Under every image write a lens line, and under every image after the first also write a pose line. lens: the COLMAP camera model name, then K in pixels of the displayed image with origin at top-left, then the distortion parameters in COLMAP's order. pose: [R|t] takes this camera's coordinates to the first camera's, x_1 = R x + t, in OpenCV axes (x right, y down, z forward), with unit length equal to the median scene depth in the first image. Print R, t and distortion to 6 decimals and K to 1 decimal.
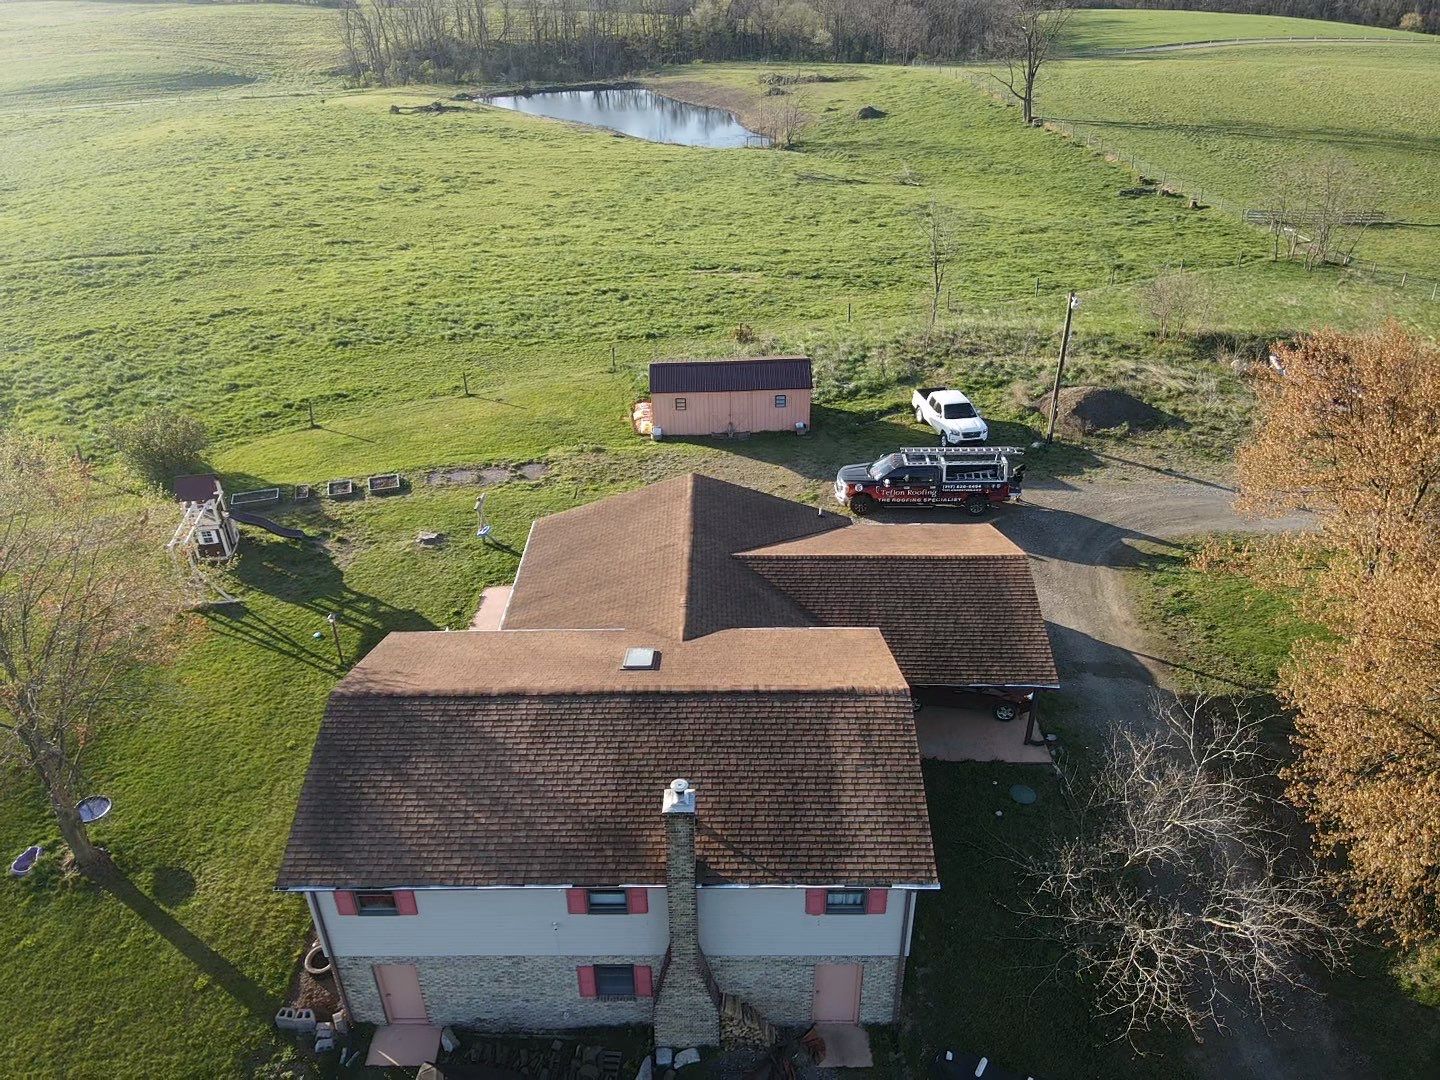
lens RADIAL K [[1035.7, 0, 712.5], [0, 1035.7, 543.3], [0, 0, 1]] dist [0.126034, -0.236279]
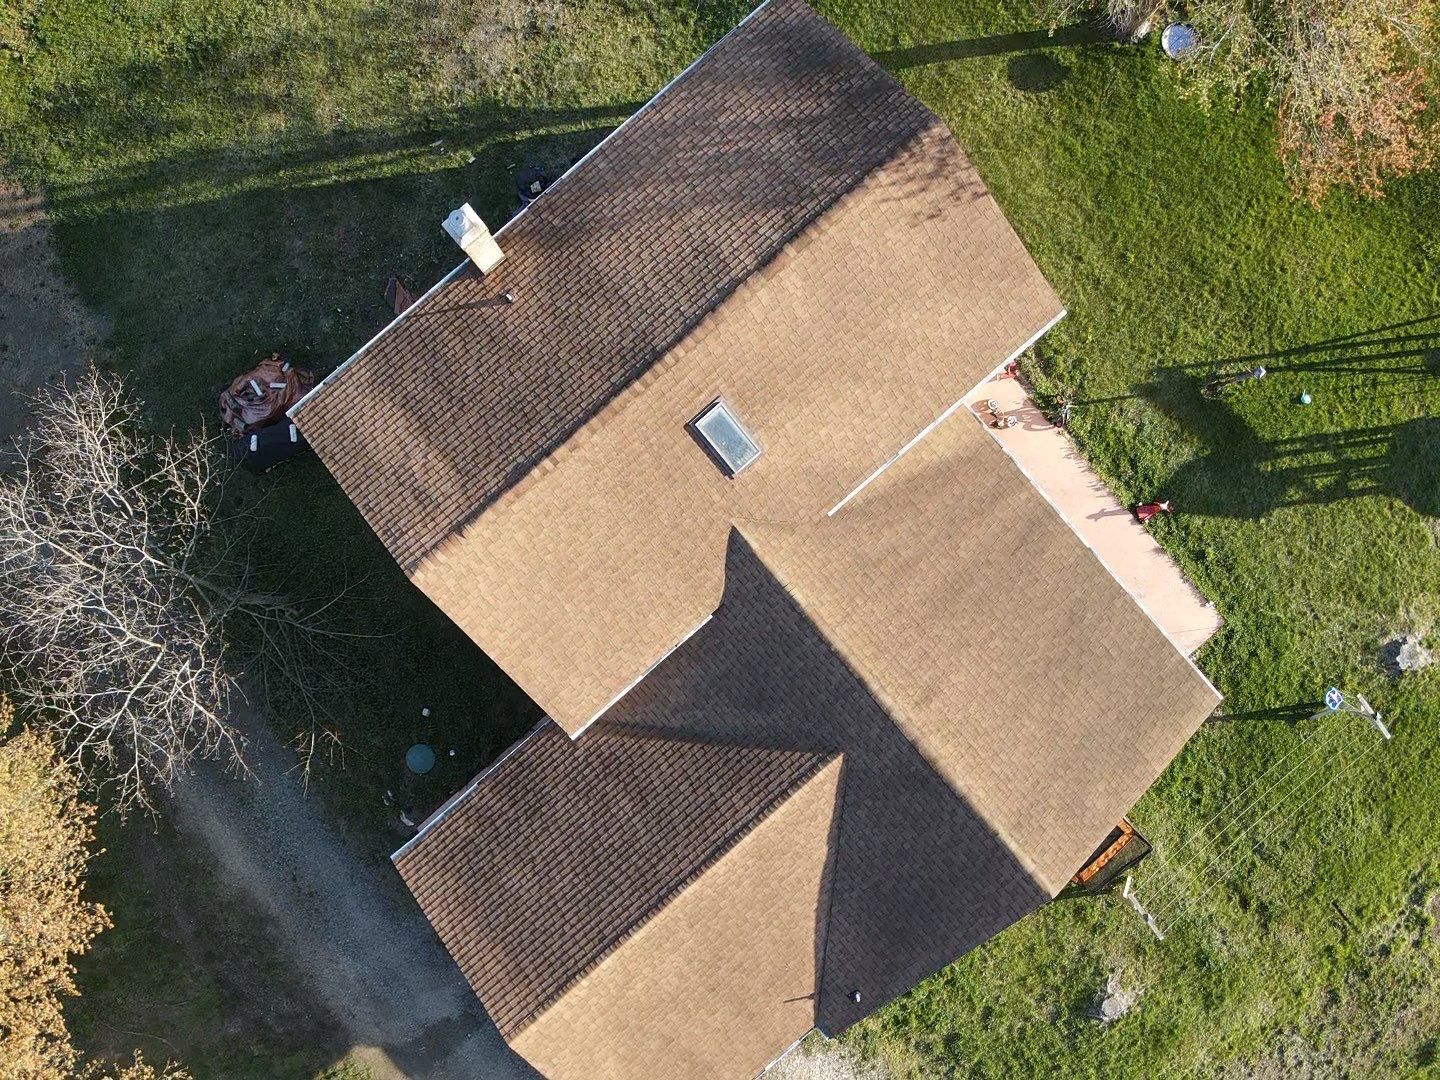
lens RADIAL K [[1035.7, 0, 712.5], [0, 1035.7, 543.3], [0, 0, 1]] dist [0.126034, -0.236279]
pose [[-0.752844, 0.658193, 0.002678, -0.005411], [-0.336533, -0.388419, 0.857832, -0.284716], [0.565660, 0.644913, 0.513923, 0.308193]]
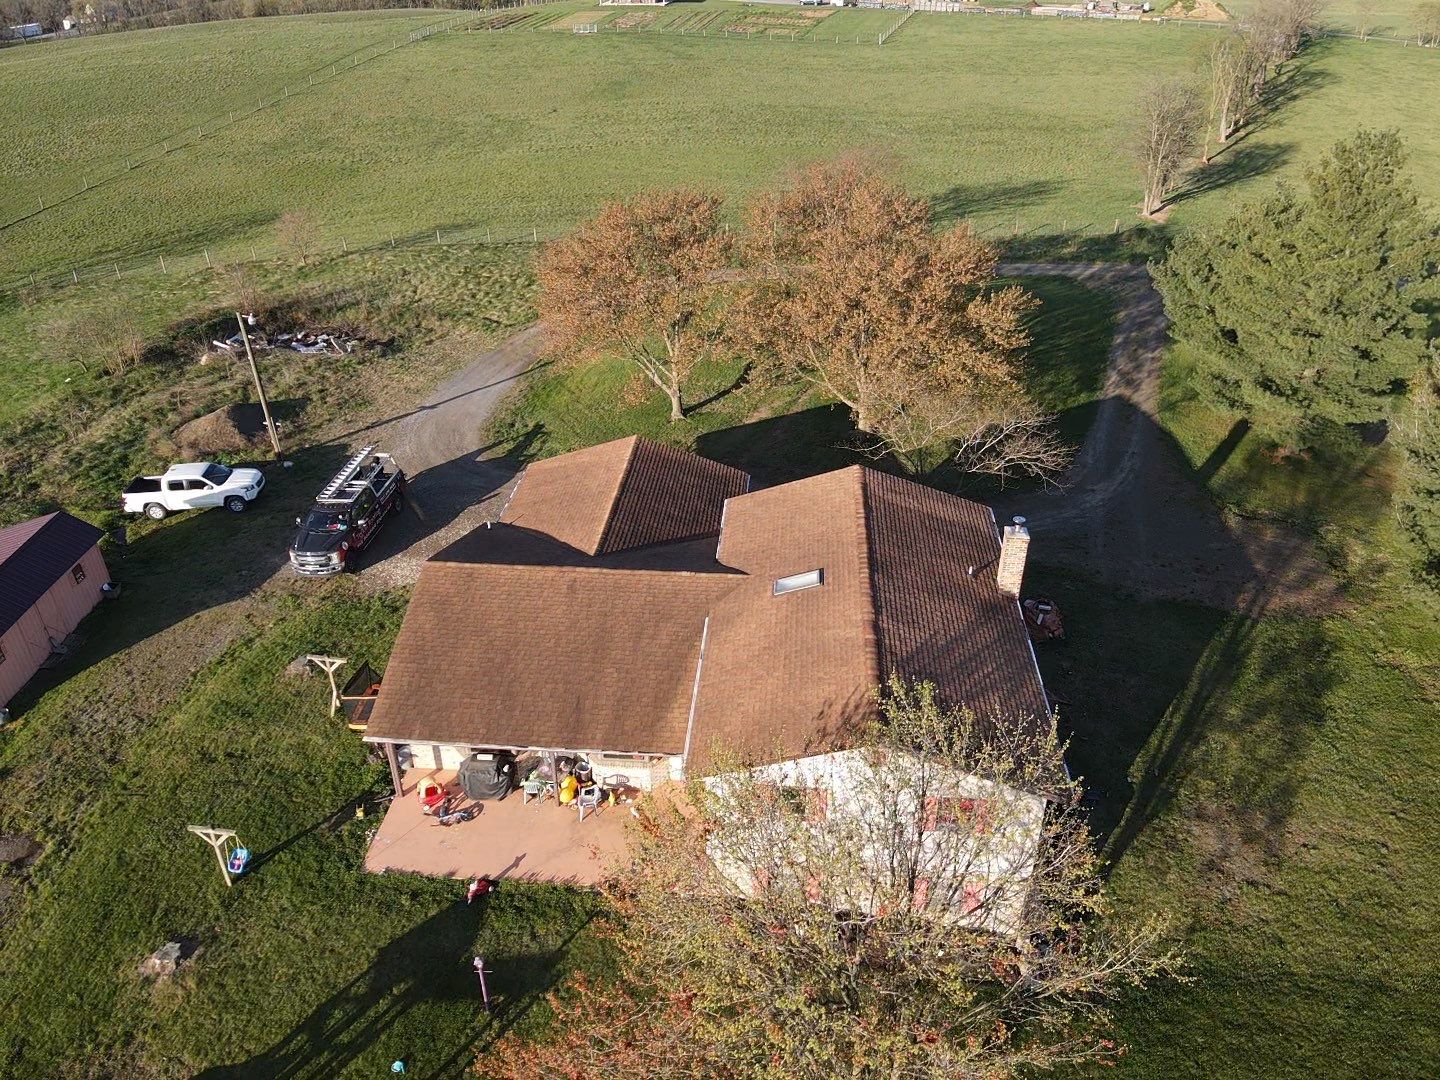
lens RADIAL K [[1035.7, 0, 712.5], [0, 1035.7, 543.3], [0, 0, 1]] dist [0.126034, -0.236279]
pose [[0.084320, -0.506530, 0.858089, -0.491131], [0.520550, 0.756695, 0.395525, -0.199108], [-0.849657, 0.413328, 0.327479, 0.333514]]
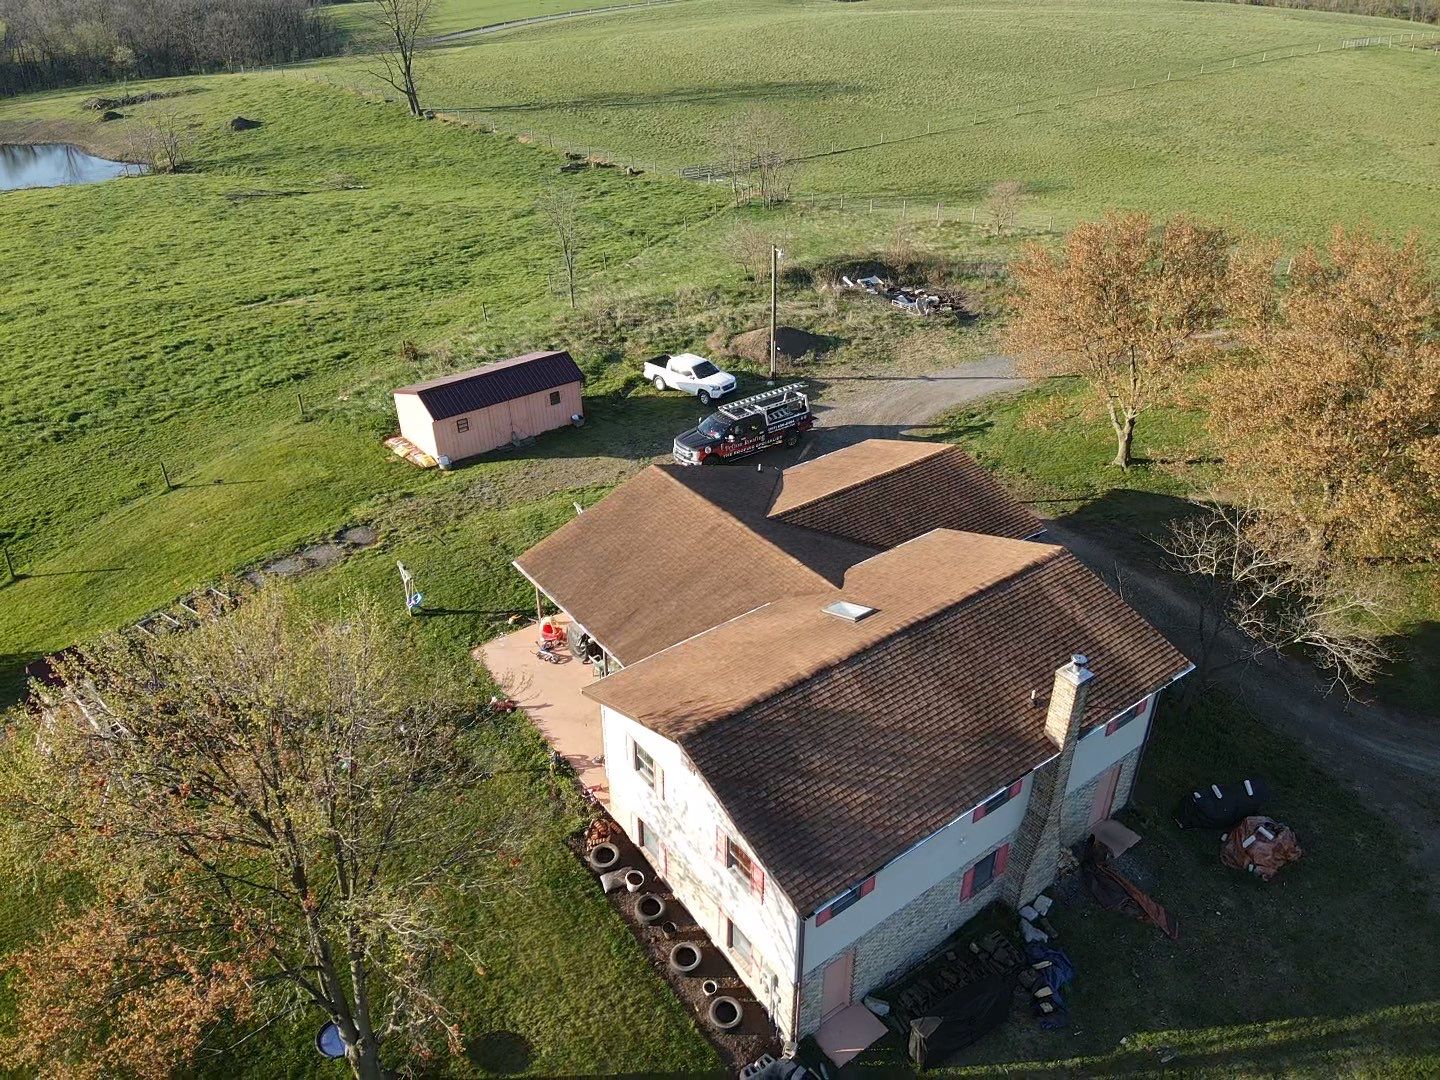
lens RADIAL K [[1035.7, 0, 712.5], [0, 1035.7, 543.3], [0, 0, 1]] dist [0.126034, -0.236279]
pose [[0.799301, -0.309425, 0.515145, -0.344635], [0.306884, 0.947213, 0.092787, -0.047230], [-0.516663, 0.083925, 0.852066, 0.071904]]
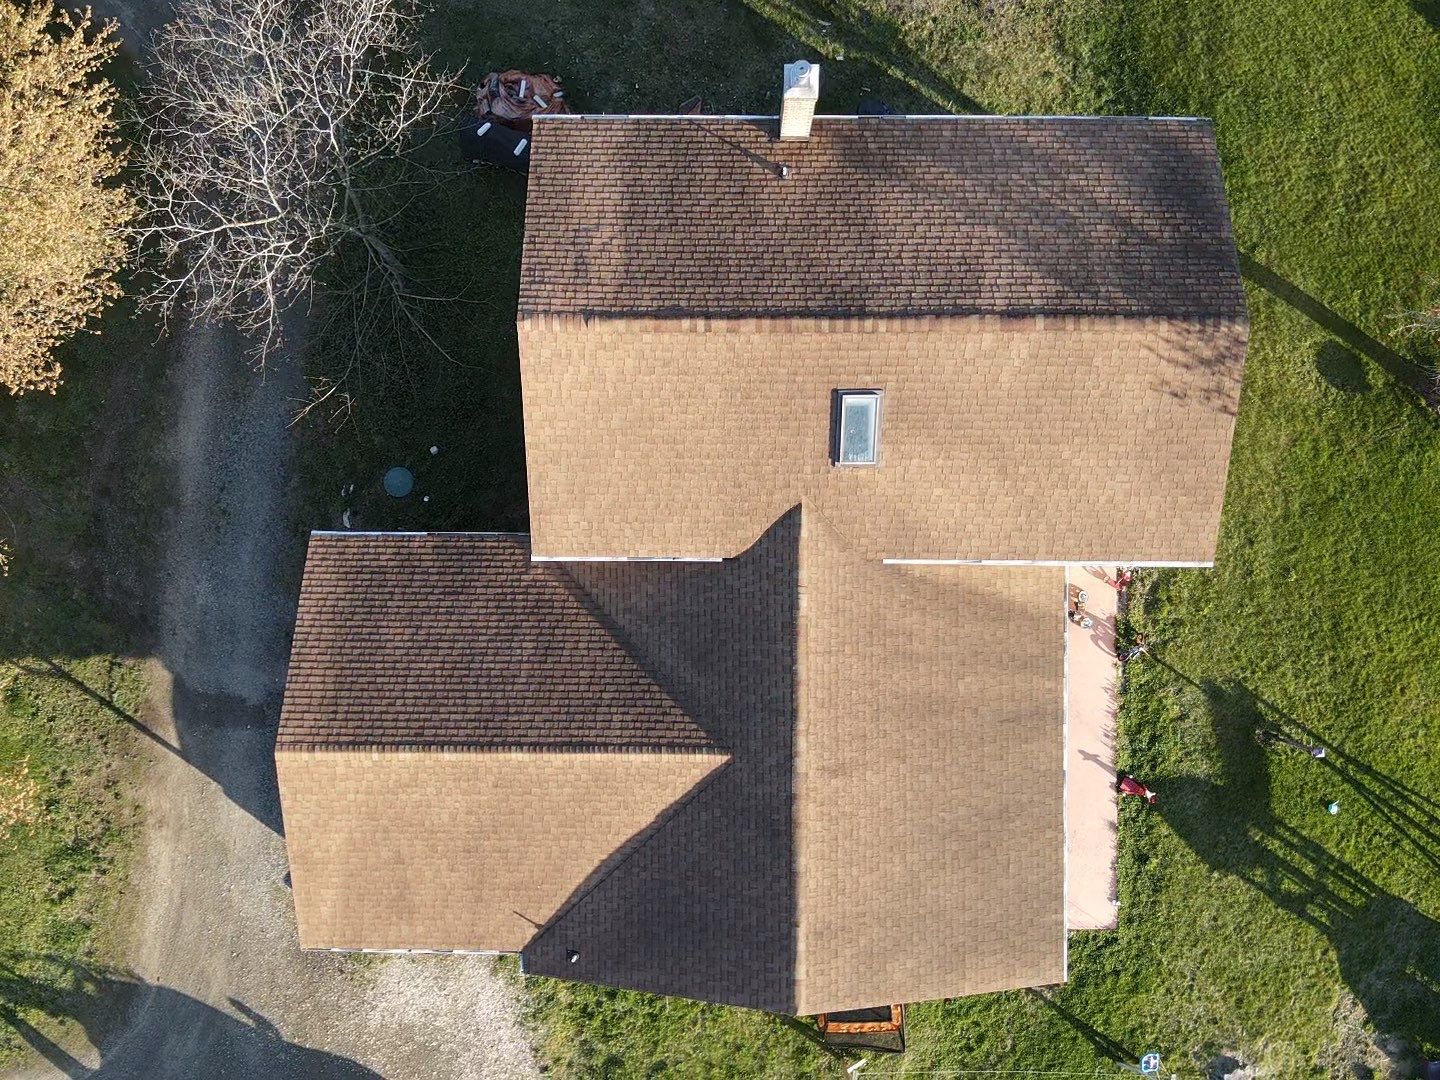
lens RADIAL K [[1035.7, 0, 712.5], [0, 1035.7, 543.3], [0, 0, 1]] dist [0.126034, -0.236279]
pose [[-0.999636, -0.002702, 0.026835, 0.007516], [0.024603, -0.499021, 0.866241, -0.283899], [0.011050, 0.866586, 0.498906, 0.333455]]
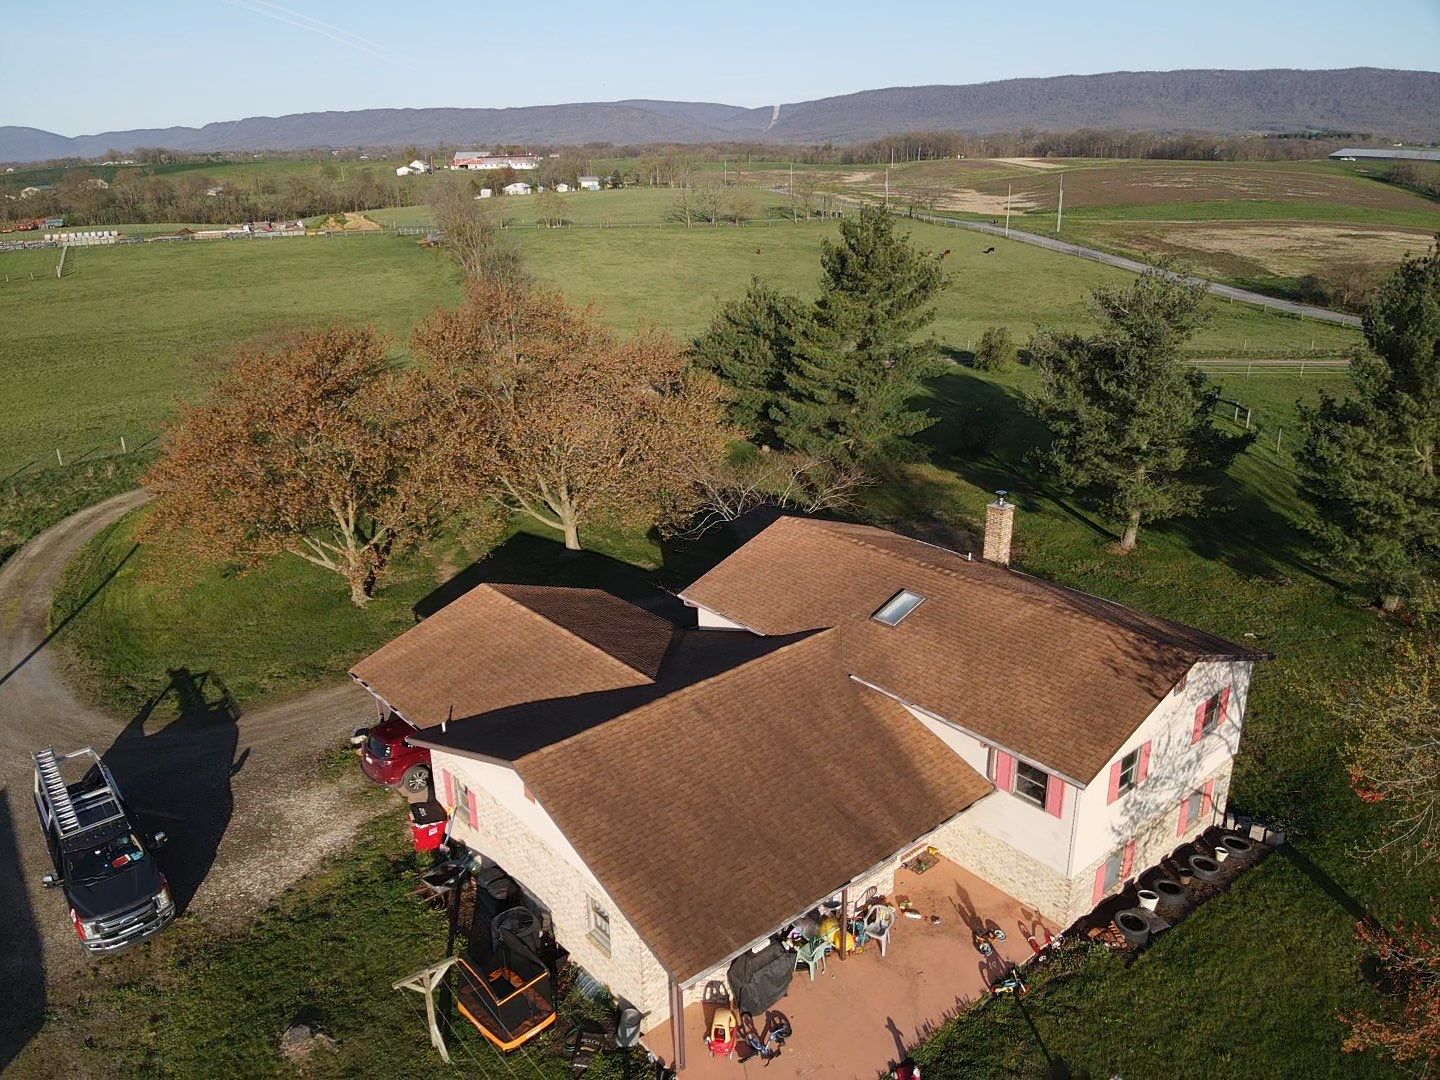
lens RADIAL K [[1035.7, 0, 712.5], [0, 1035.7, 543.3], [0, 0, 1]] dist [0.126034, -0.236279]
pose [[-0.647550, -0.244876, 0.721606, -0.336986], [0.418384, 0.677212, 0.605259, -0.317387], [-0.636894, 0.693844, -0.336077, 0.690598]]
